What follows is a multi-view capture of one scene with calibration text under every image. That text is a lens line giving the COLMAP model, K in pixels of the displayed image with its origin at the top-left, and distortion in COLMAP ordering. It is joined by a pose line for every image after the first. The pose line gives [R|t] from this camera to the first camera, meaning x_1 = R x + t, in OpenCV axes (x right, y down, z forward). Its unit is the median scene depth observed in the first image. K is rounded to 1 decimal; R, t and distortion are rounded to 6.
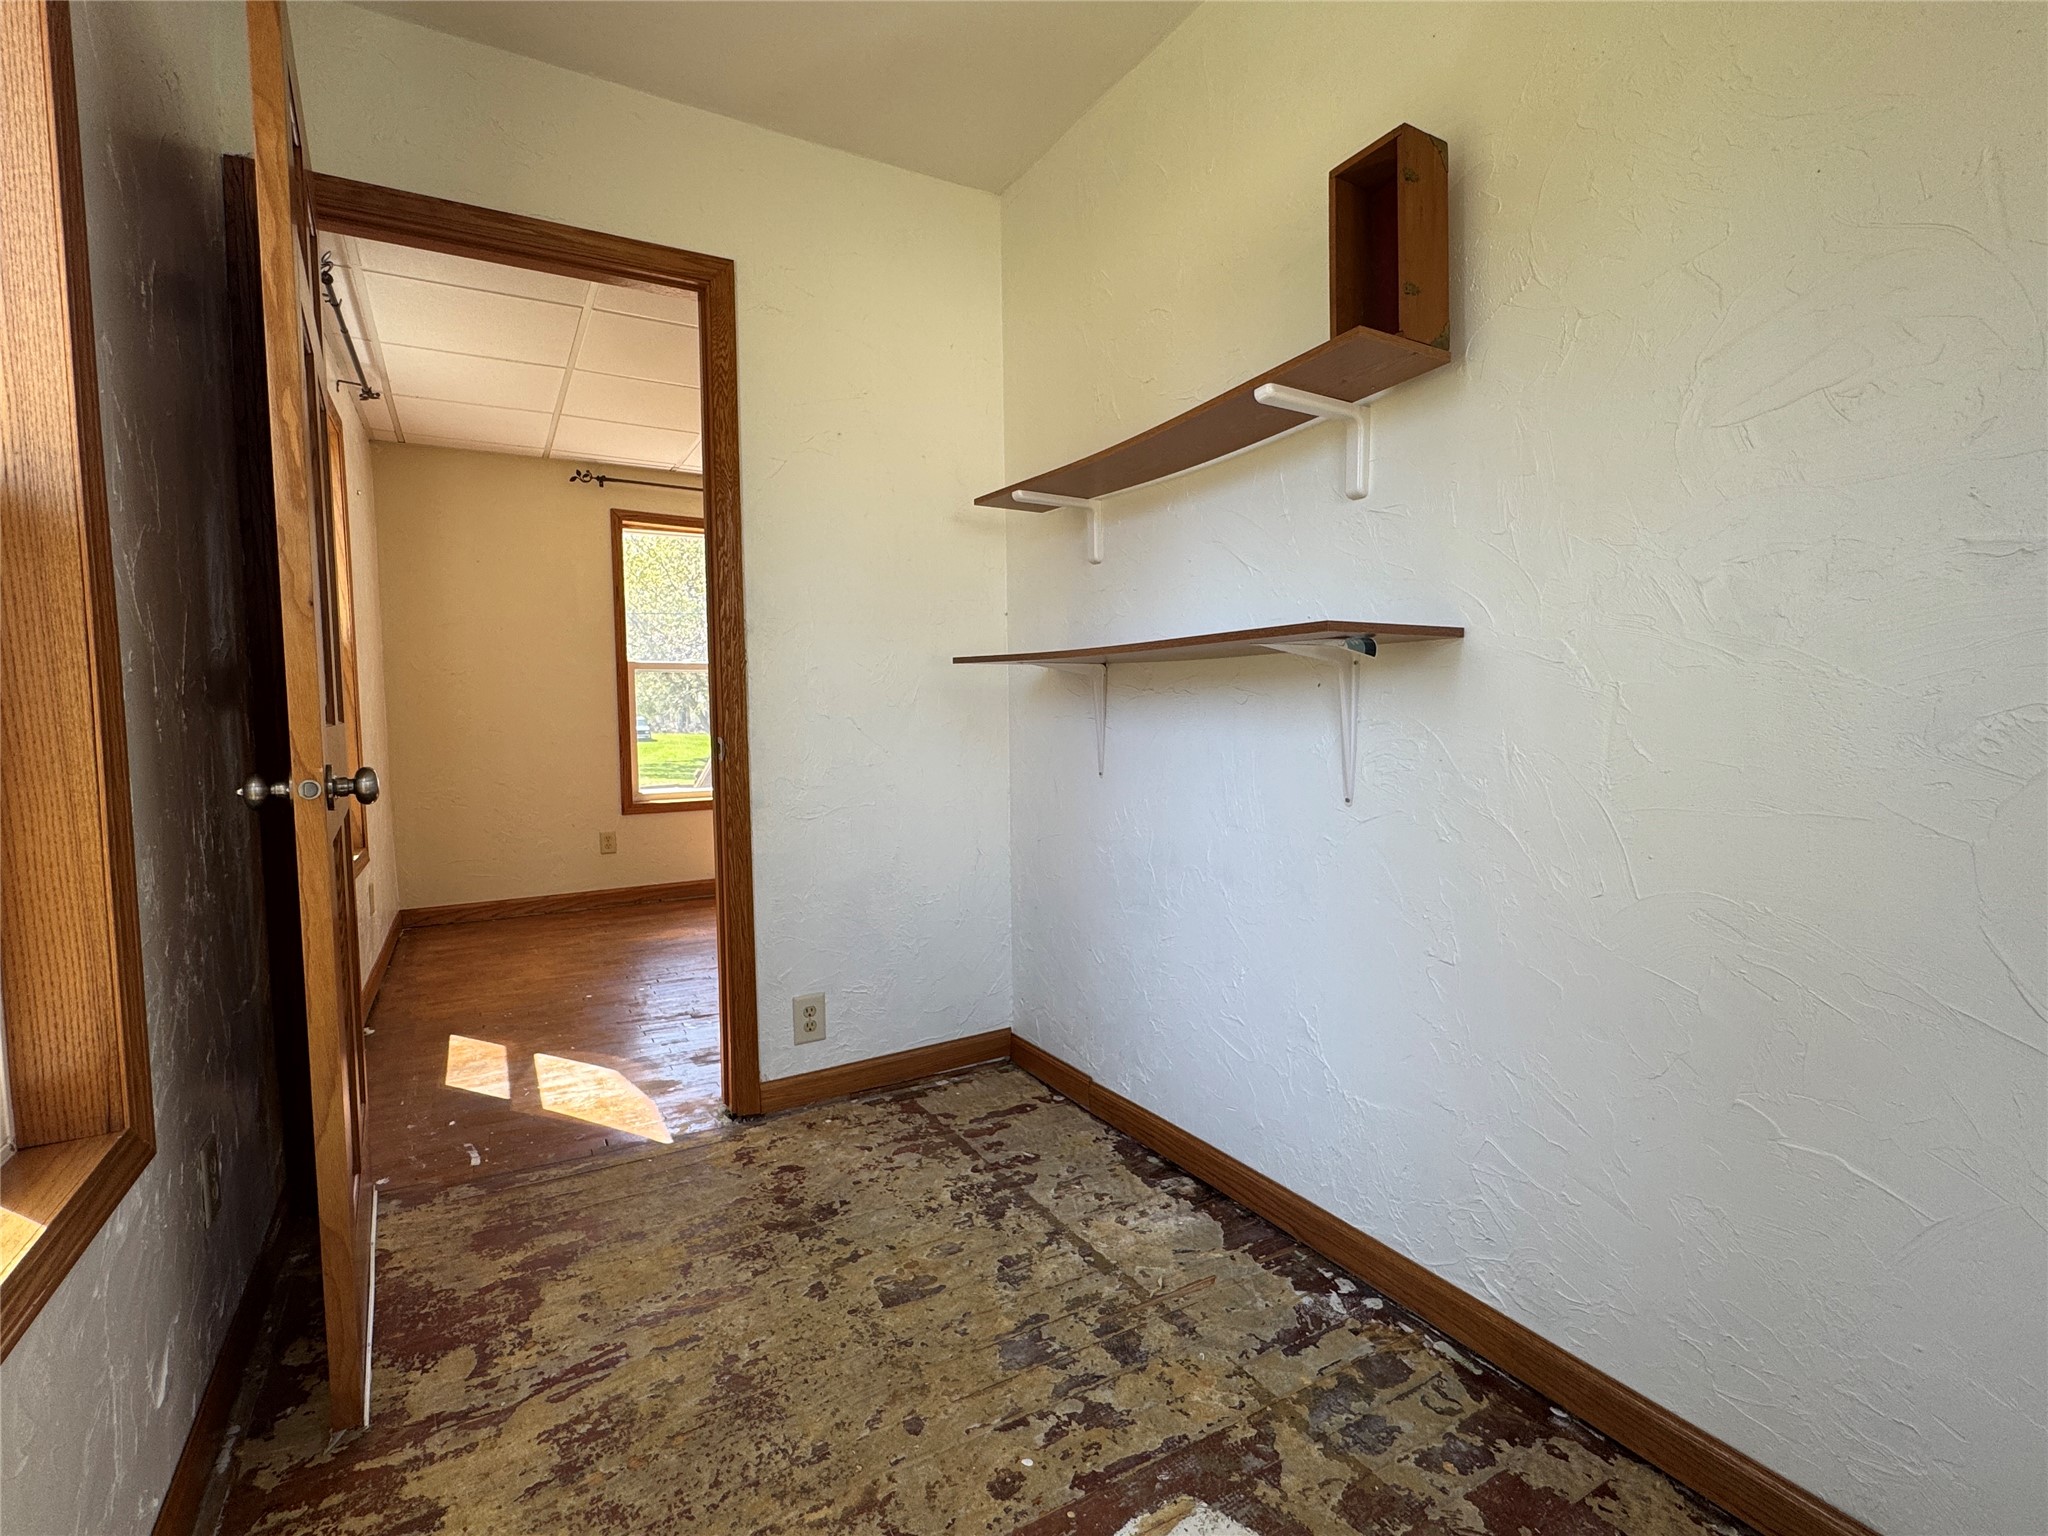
lens RADIAL K [[943.4, 0, 1026.7], [0, 943.4, 768.9], [0, 0, 1]] dist [-0.007965, 0.001015]
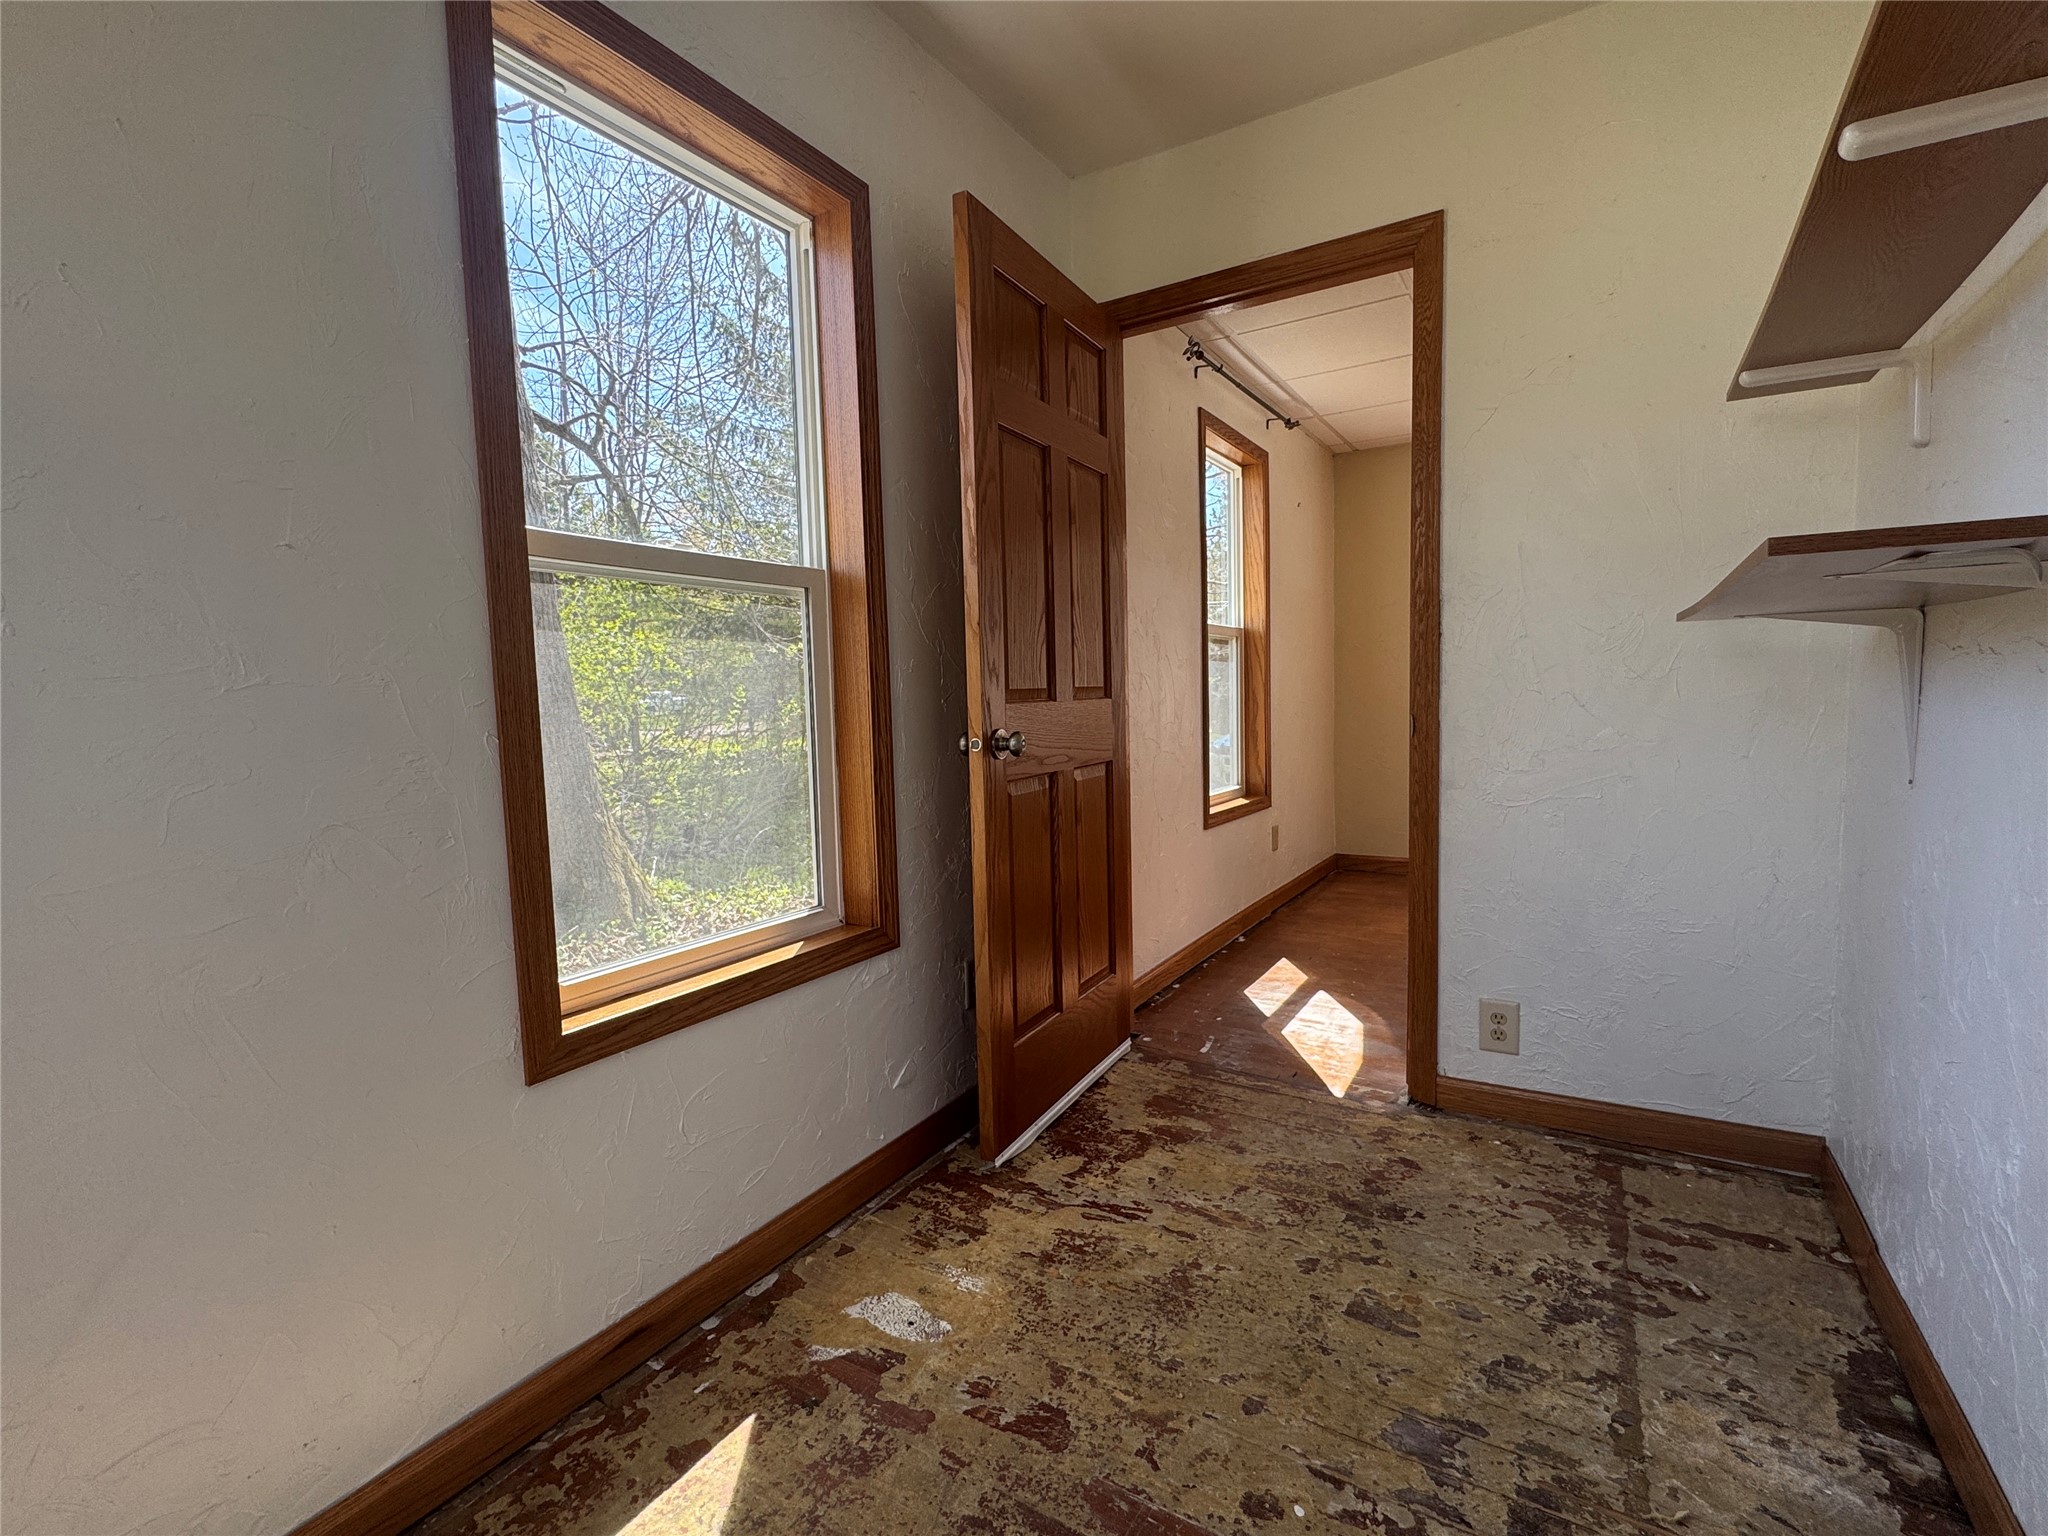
lens RADIAL K [[943.4, 0, 1021.0], [0, 943.4, 765.0], [0, 0, 1]] dist [-0.007965, 0.001015]
pose [[0.471277, 0.065577, -0.879544, 0.517102], [-0.039142, 0.997805, 0.053421, -0.024438], [0.881116, 0.009252, 0.472809, 0.259572]]
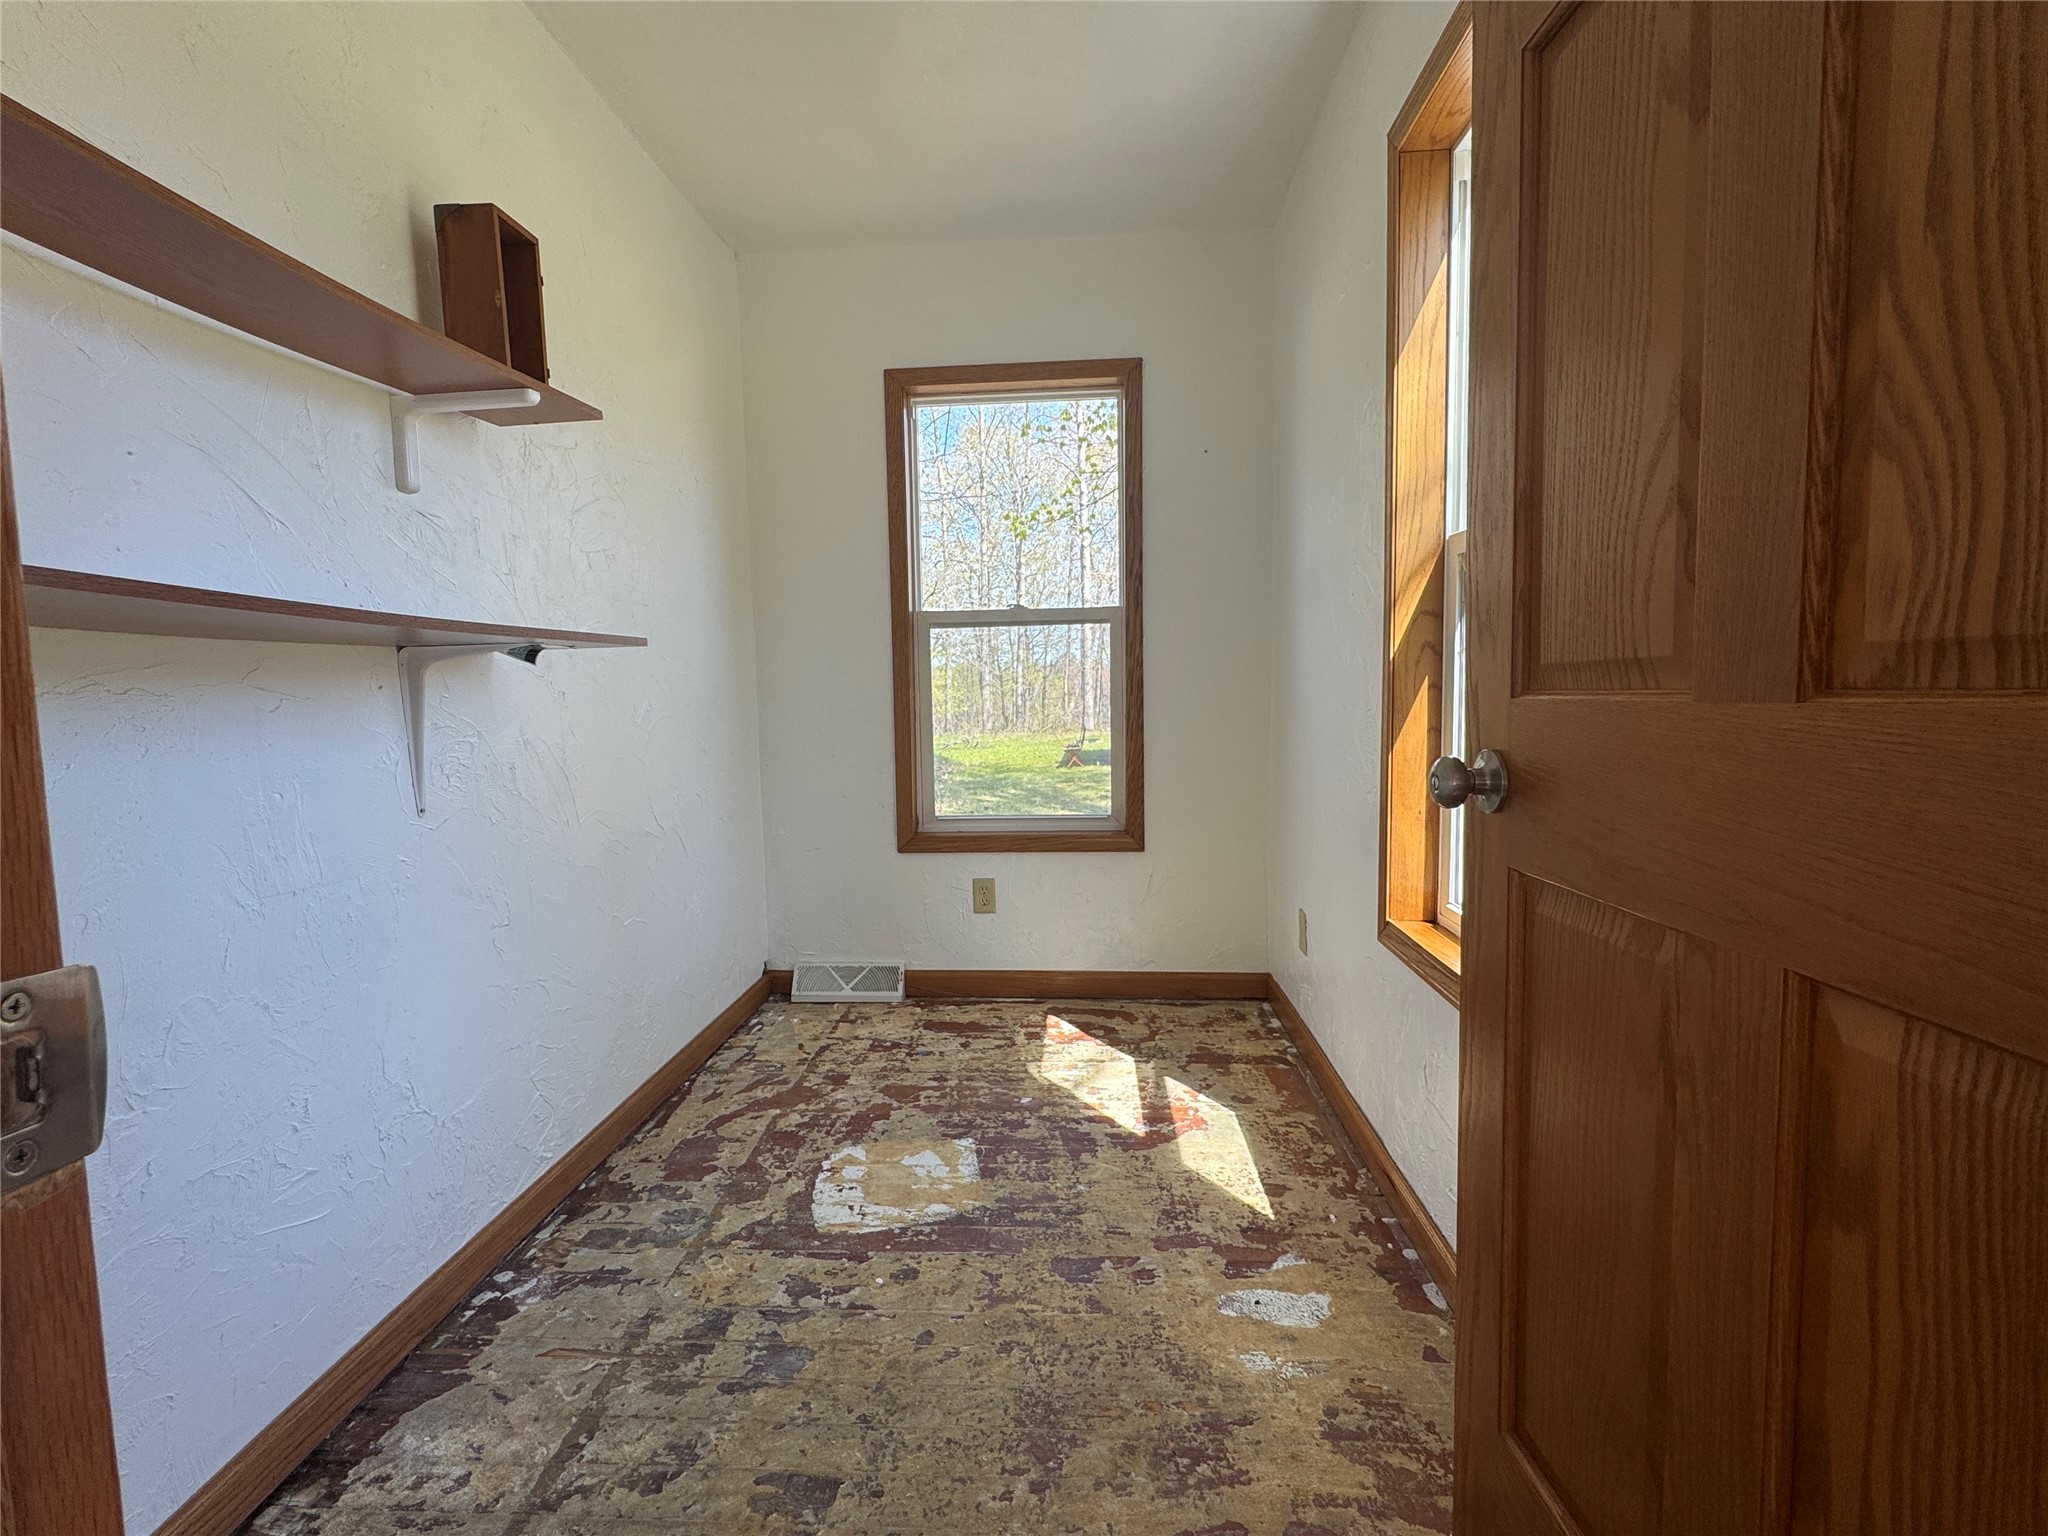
lens RADIAL K [[943.4, 0, 1016.8], [0, 943.4, 765.4], [0, 0, 1]] dist [-0.007965, 0.001015]
pose [[-0.825091, -0.014112, 0.564823, -0.713705], [0.072809, 0.988697, 0.131062, -0.095309], [-0.560289, 0.149262, -0.814738, 1.502877]]
